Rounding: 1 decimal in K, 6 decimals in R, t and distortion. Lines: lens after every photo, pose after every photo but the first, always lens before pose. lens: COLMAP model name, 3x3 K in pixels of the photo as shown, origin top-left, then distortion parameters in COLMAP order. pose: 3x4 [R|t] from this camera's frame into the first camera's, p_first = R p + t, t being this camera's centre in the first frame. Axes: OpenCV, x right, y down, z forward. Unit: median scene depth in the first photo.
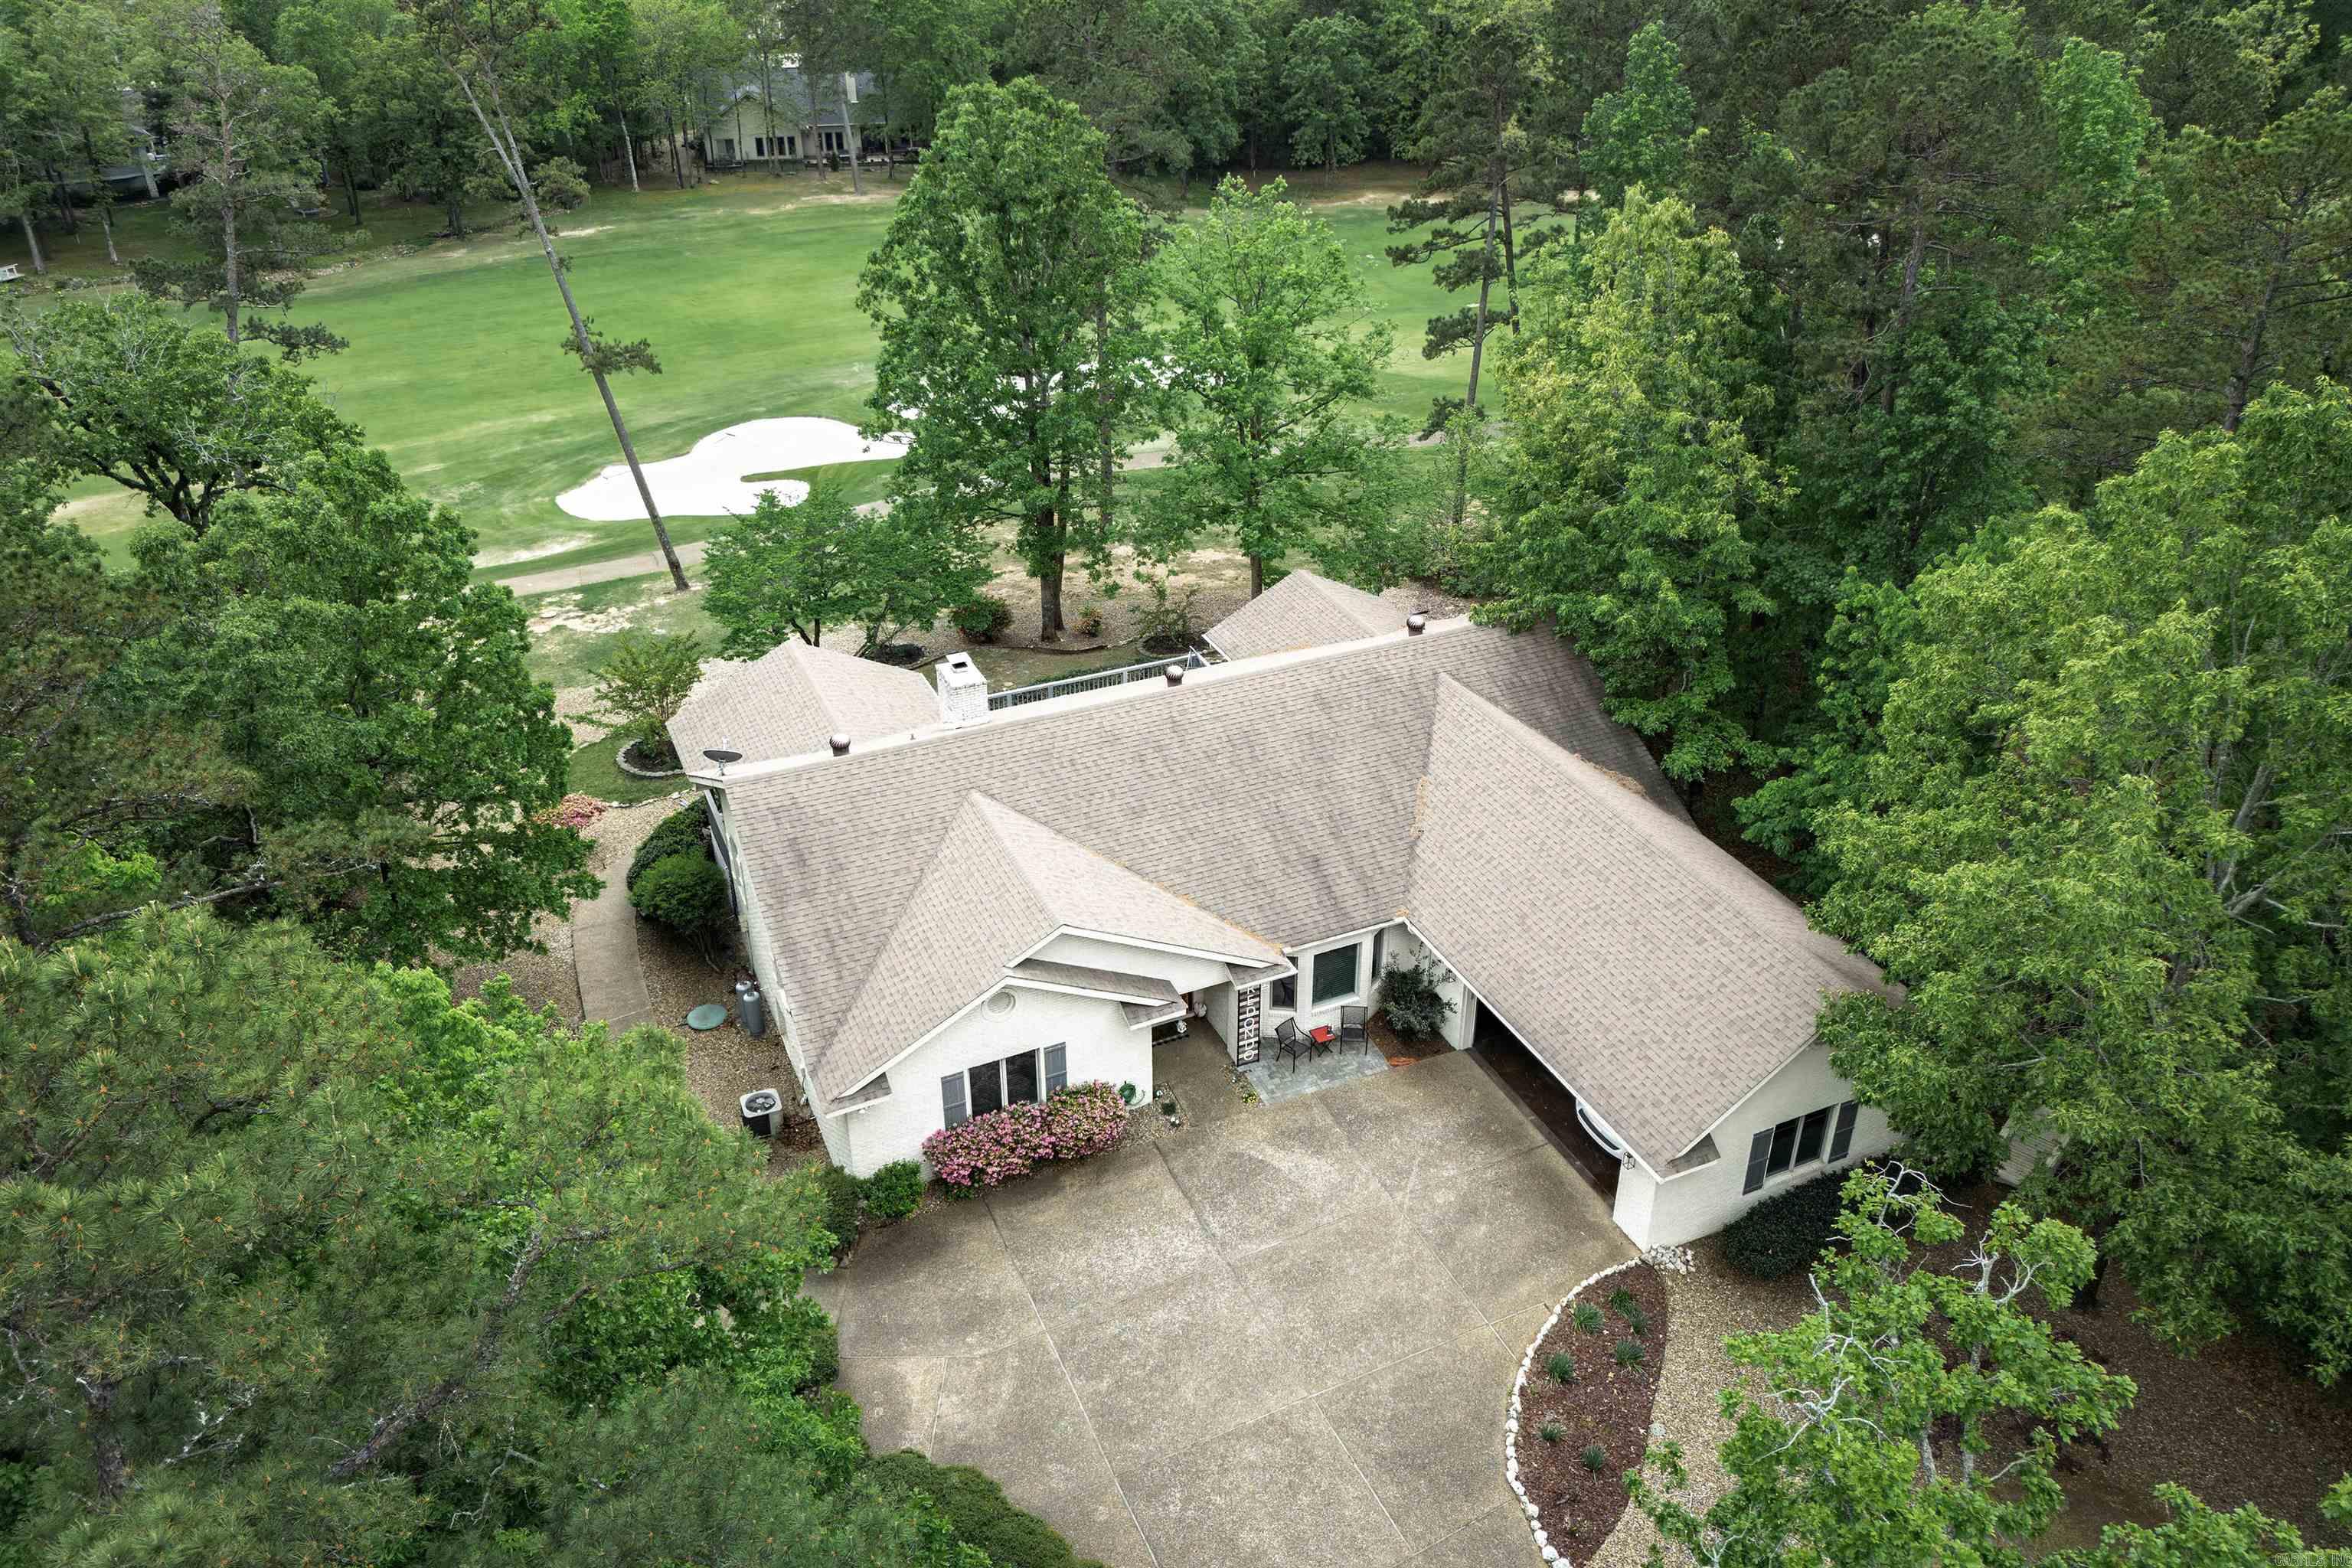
lens RADIAL K [[1764.9, 0, 1186.4], [0, 1764.9, 777.0], [0, 0, 1]] dist [0.041025, -0.029404]
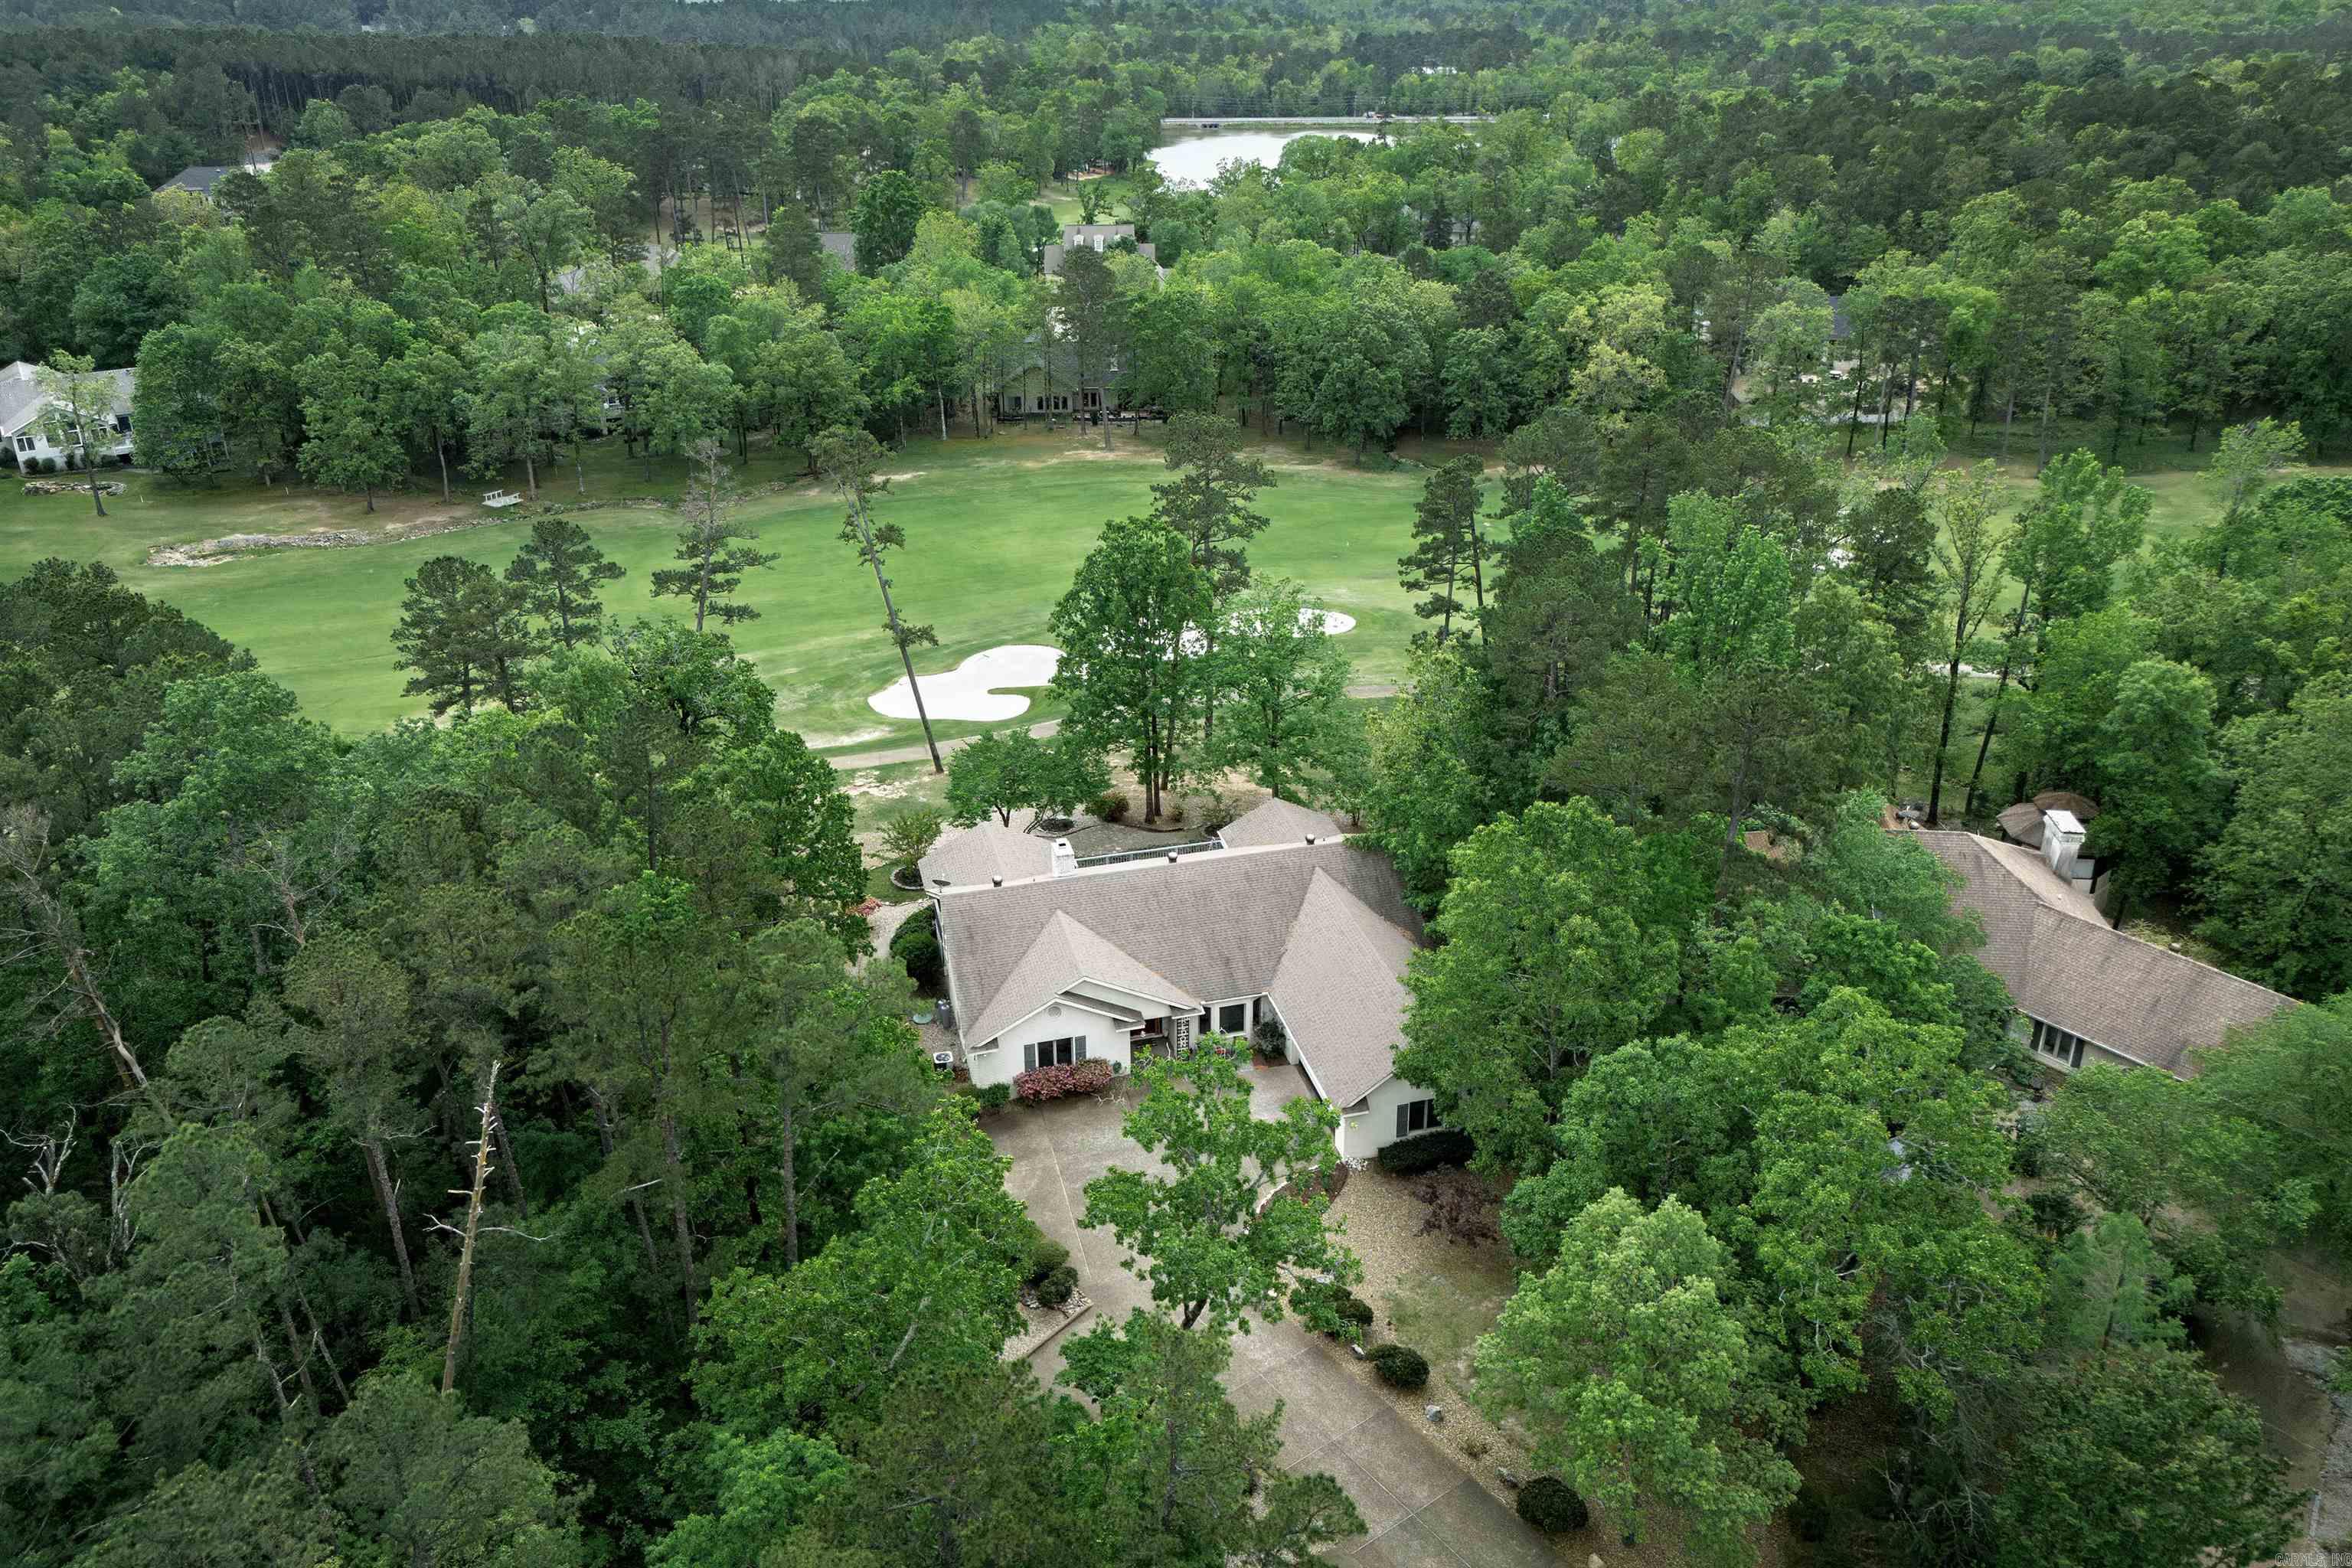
lens RADIAL K [[1764.9, 0, 1165.1], [0, 1764.9, 777.3], [0, 0, 1]] dist [0.041025, -0.029404]
pose [[0.984681, 0.067688, -0.160693, 0.215386], [-0.079375, 0.994560, -0.067455, -0.011531], [0.155253, 0.079177, 0.984697, -0.671274]]
